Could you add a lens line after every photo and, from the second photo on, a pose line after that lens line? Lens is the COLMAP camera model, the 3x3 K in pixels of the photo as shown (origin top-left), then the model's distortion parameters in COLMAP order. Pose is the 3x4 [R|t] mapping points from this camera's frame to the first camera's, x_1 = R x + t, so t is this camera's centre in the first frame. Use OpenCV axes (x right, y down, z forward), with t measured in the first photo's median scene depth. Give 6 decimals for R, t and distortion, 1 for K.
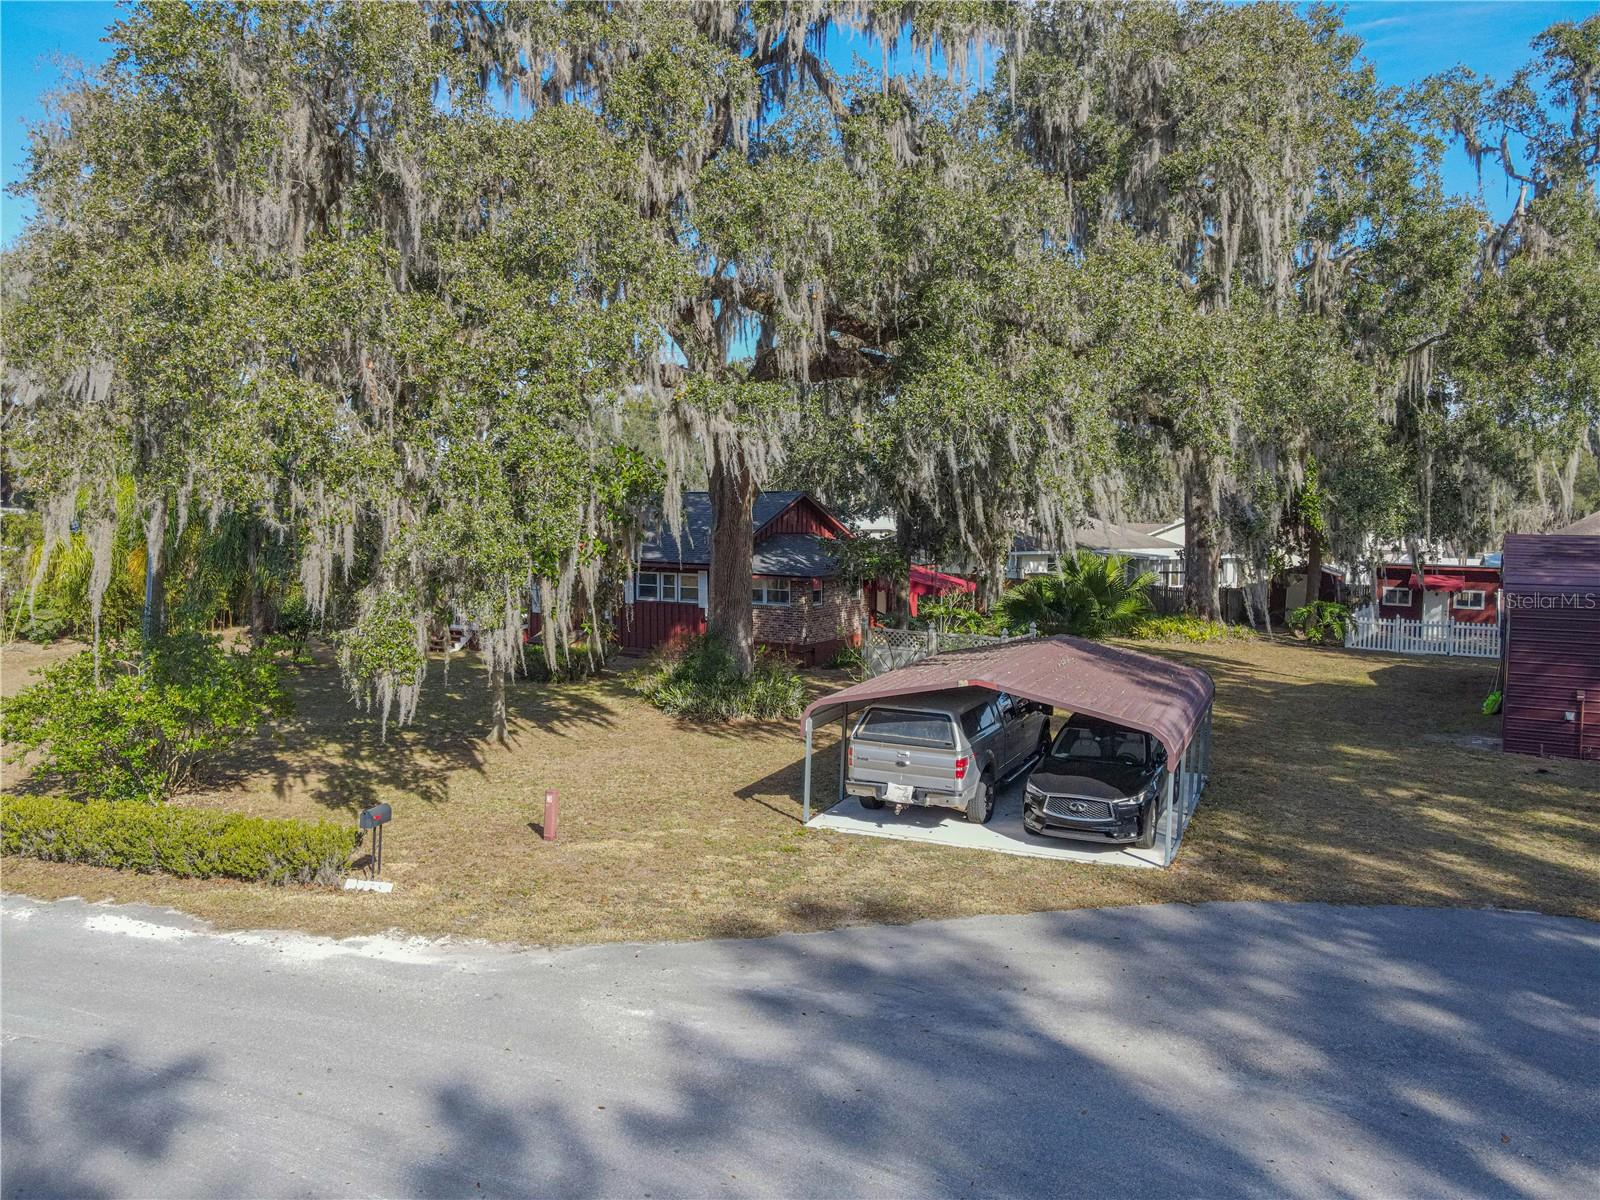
lens RADIAL K [[1138.3, 0, 808.9], [0, 1138.3, 603.2], [0, 0, 1]] dist [0.001711, 0.004250]
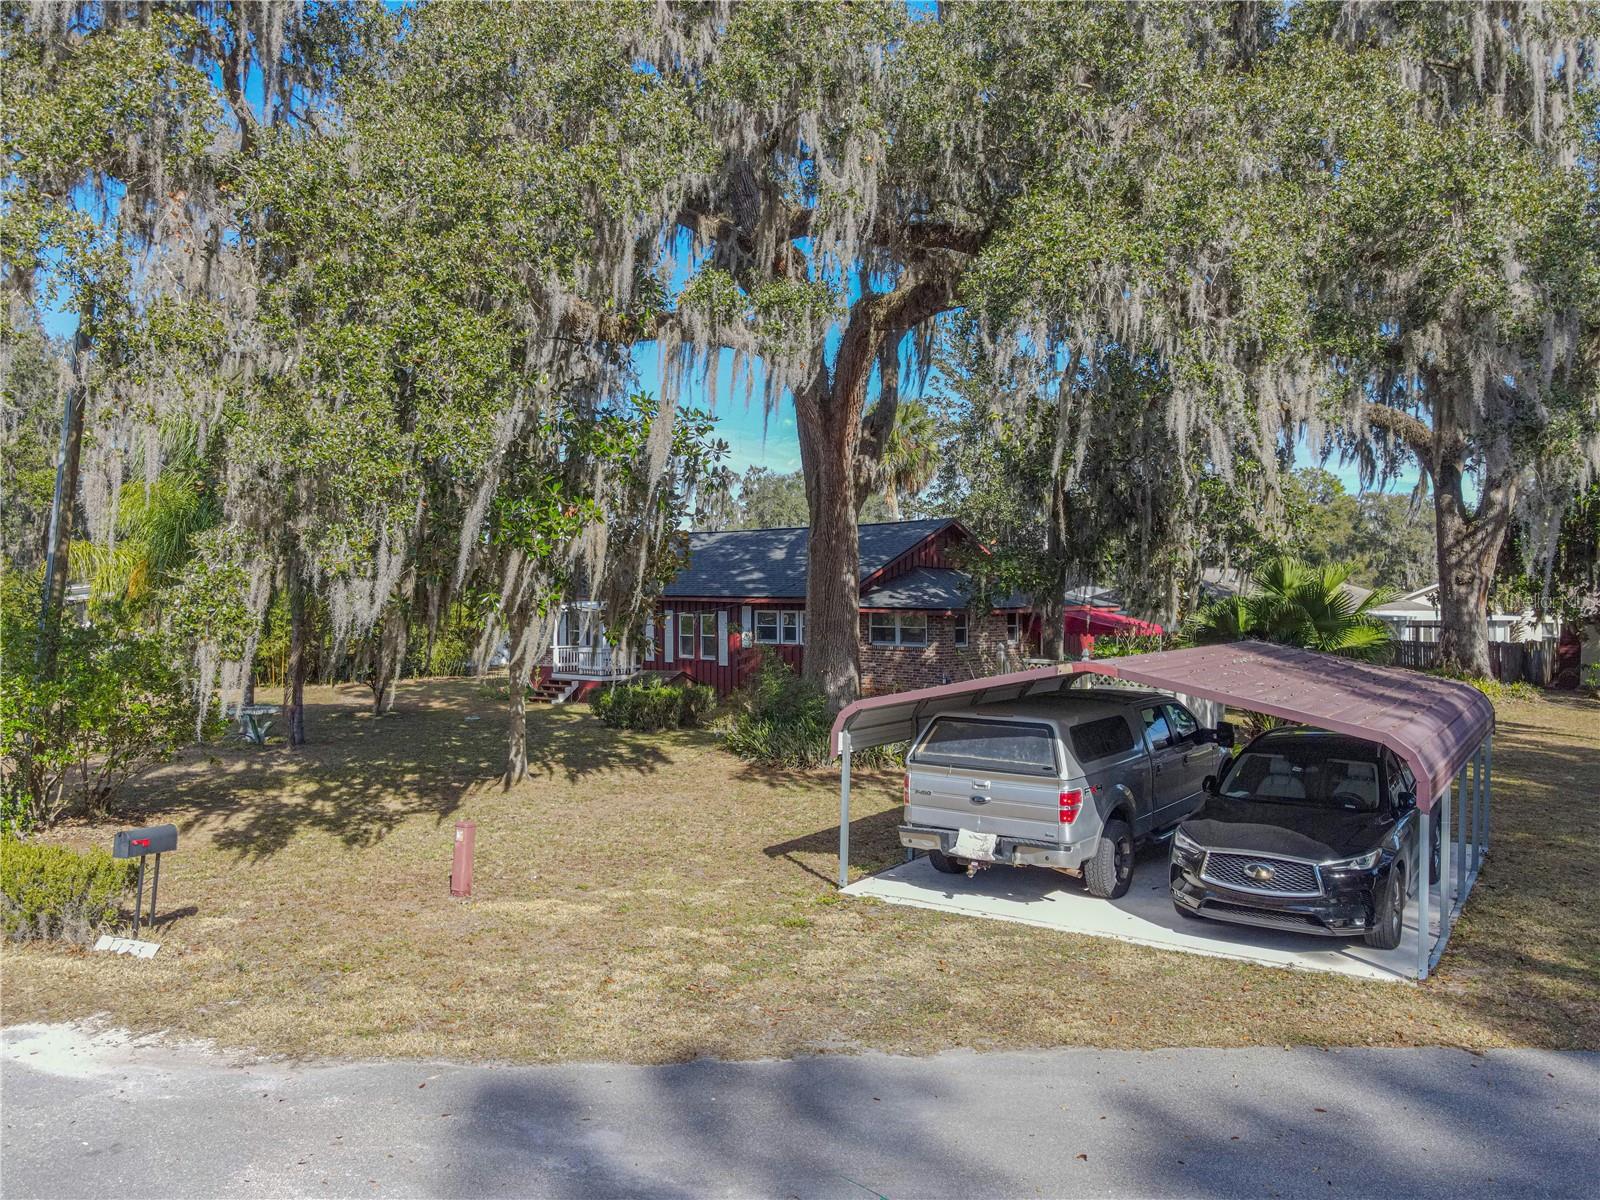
lens RADIAL K [[1166.9, 0, 794.8], [0, 1166.9, 597.9], [0, 0, 1]] dist [0.013934, 0.004254]
pose [[0.983023, -0.009729, -0.183225, 0.104249], [-0.004968, 0.996816, -0.079580, 0.080861], [0.183416, 0.079139, 0.979845, 0.317705]]
